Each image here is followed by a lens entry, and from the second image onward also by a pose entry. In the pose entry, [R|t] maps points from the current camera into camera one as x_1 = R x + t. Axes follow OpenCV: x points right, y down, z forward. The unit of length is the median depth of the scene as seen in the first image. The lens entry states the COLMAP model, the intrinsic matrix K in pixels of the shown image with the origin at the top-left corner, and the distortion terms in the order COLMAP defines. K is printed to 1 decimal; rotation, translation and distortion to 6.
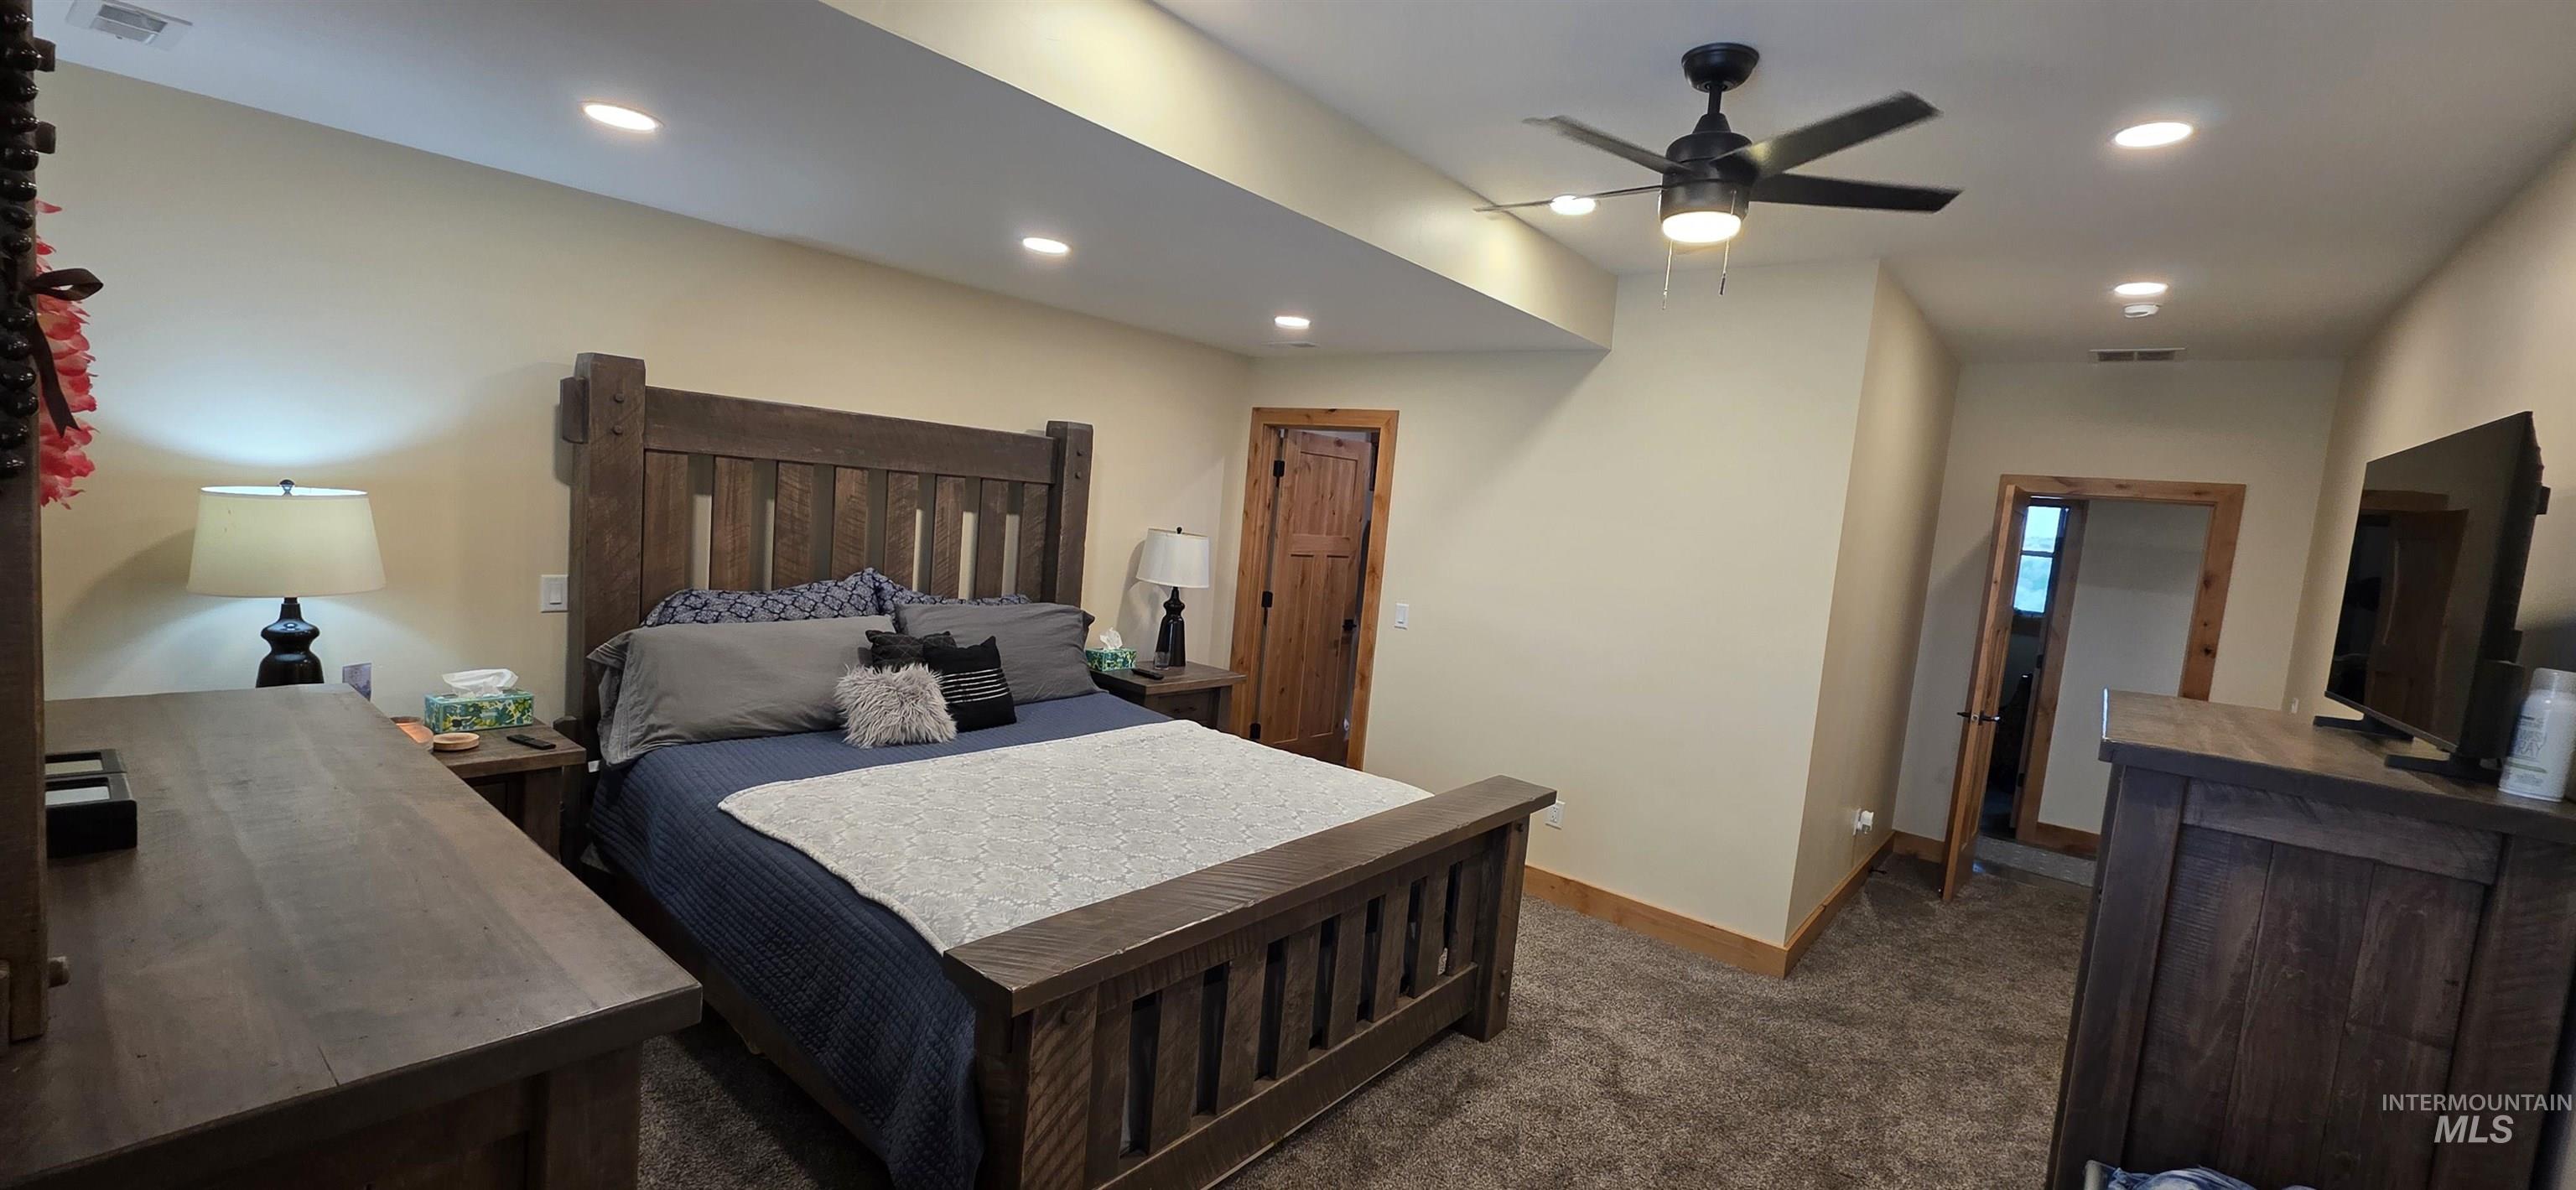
lens RADIAL K [[1024.9, 0, 1288.0], [0, 1024.9, 595.0], [0, 0, 1]] dist [0.002989, -0.000586]
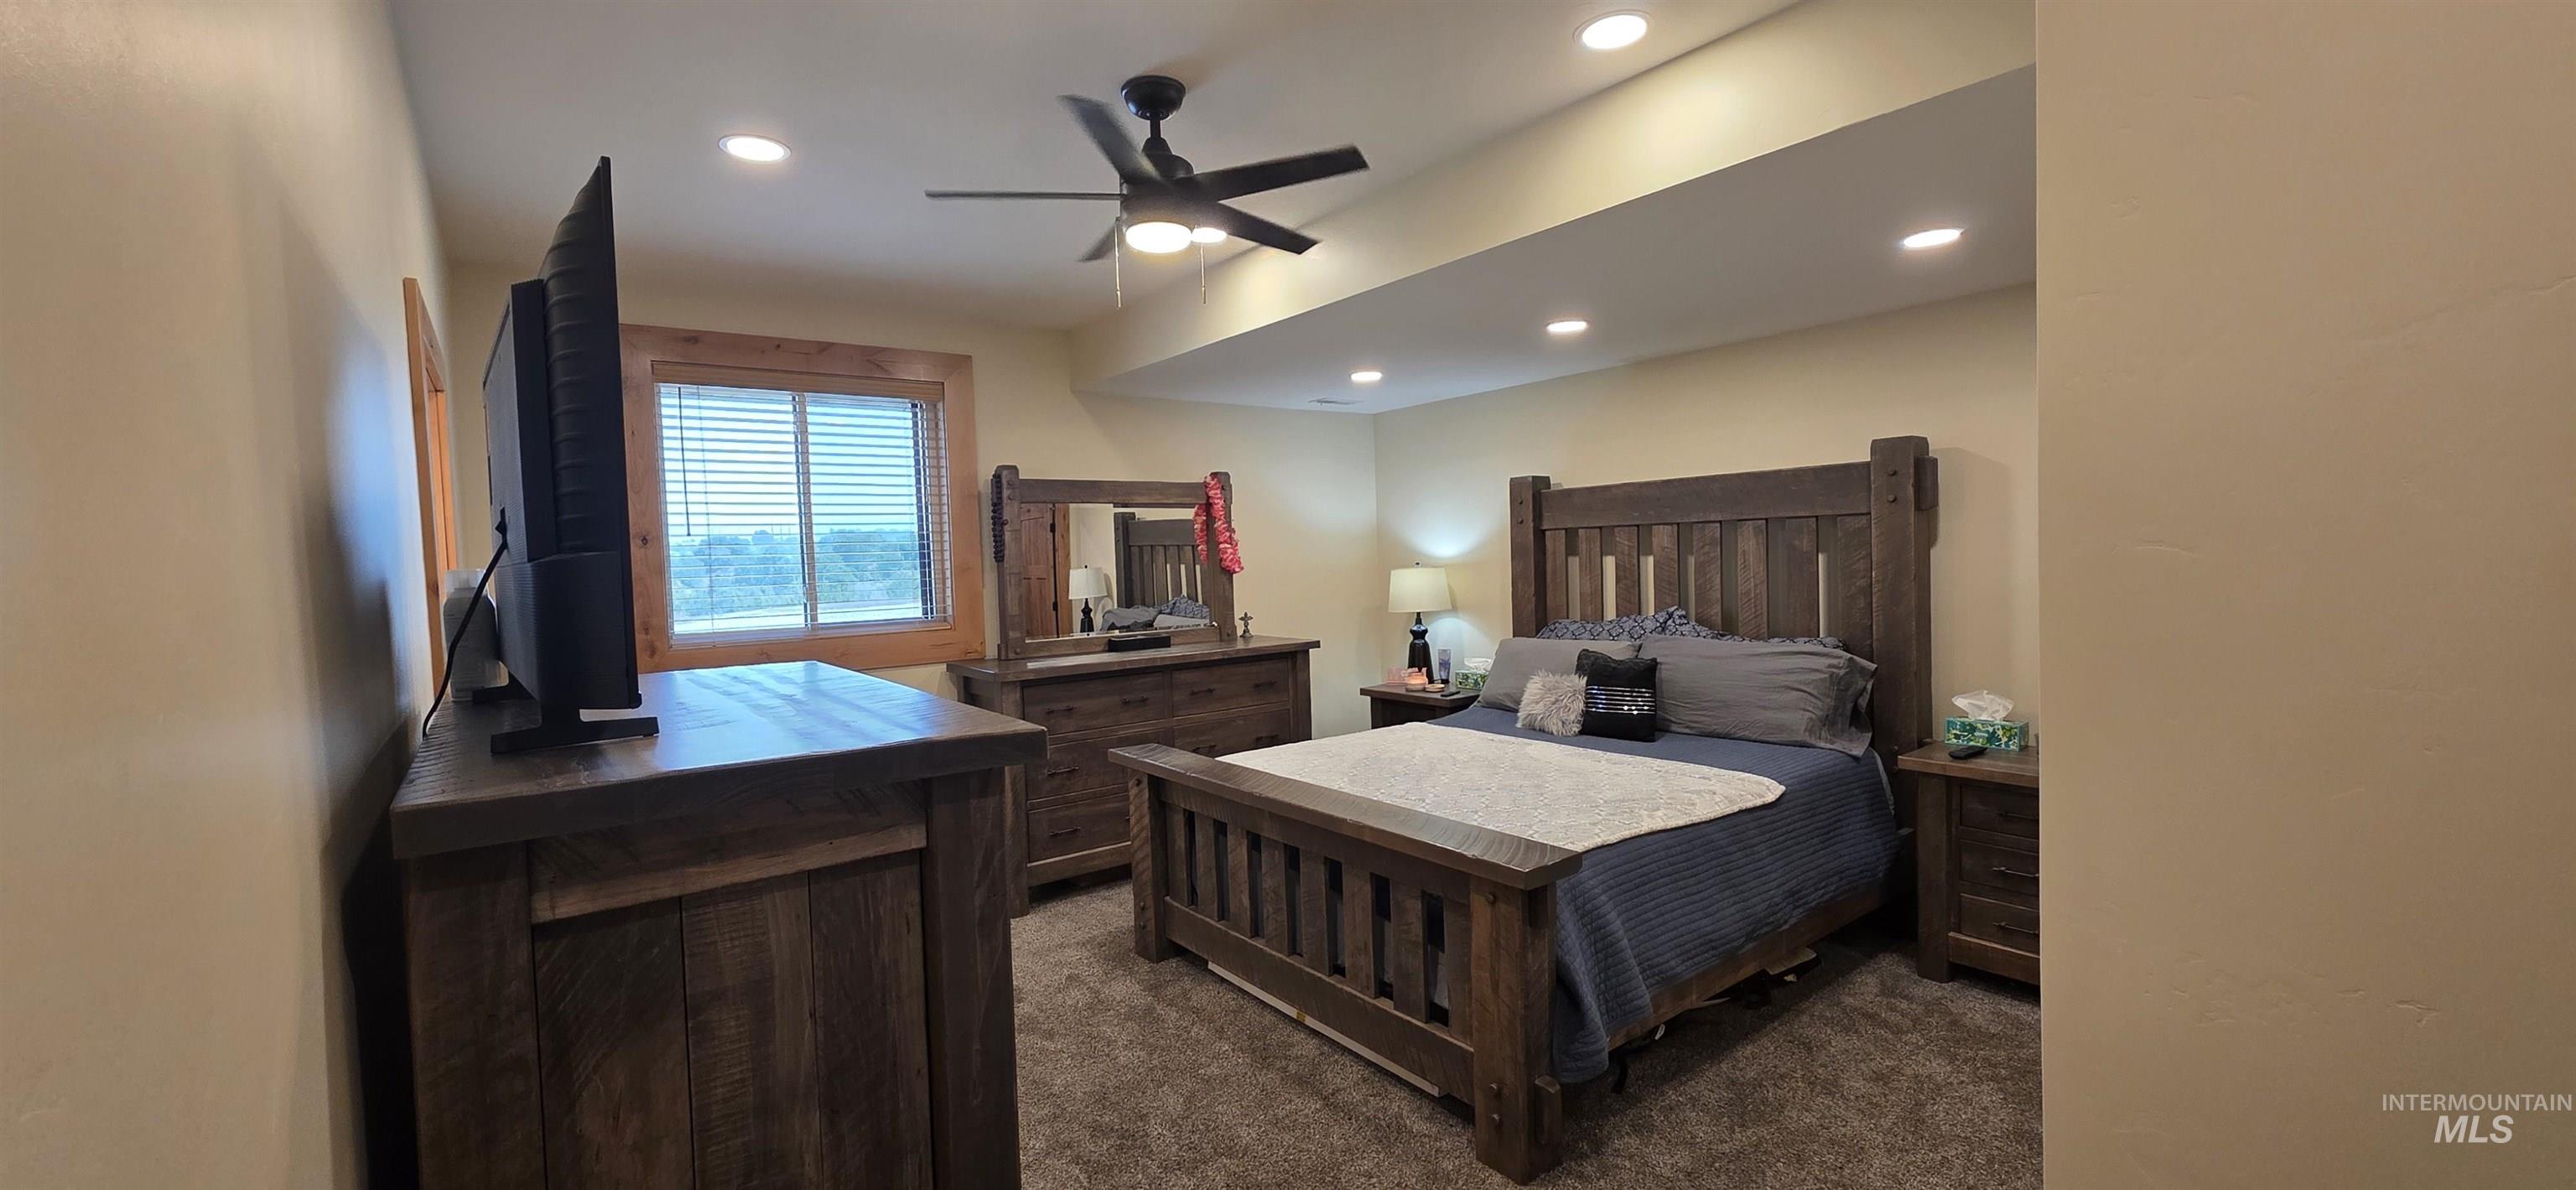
lens RADIAL K [[1024.9, 0, 1288.0], [0, 1024.9, 595.0], [0, 0, 1]] dist [0.002989, -0.000586]
pose [[-0.237890, -0.042088, -0.970380, 1.059757], [-0.078754, 0.996607, -0.023919, 0.030511], [0.968094, 0.070731, -0.240397, 1.058890]]
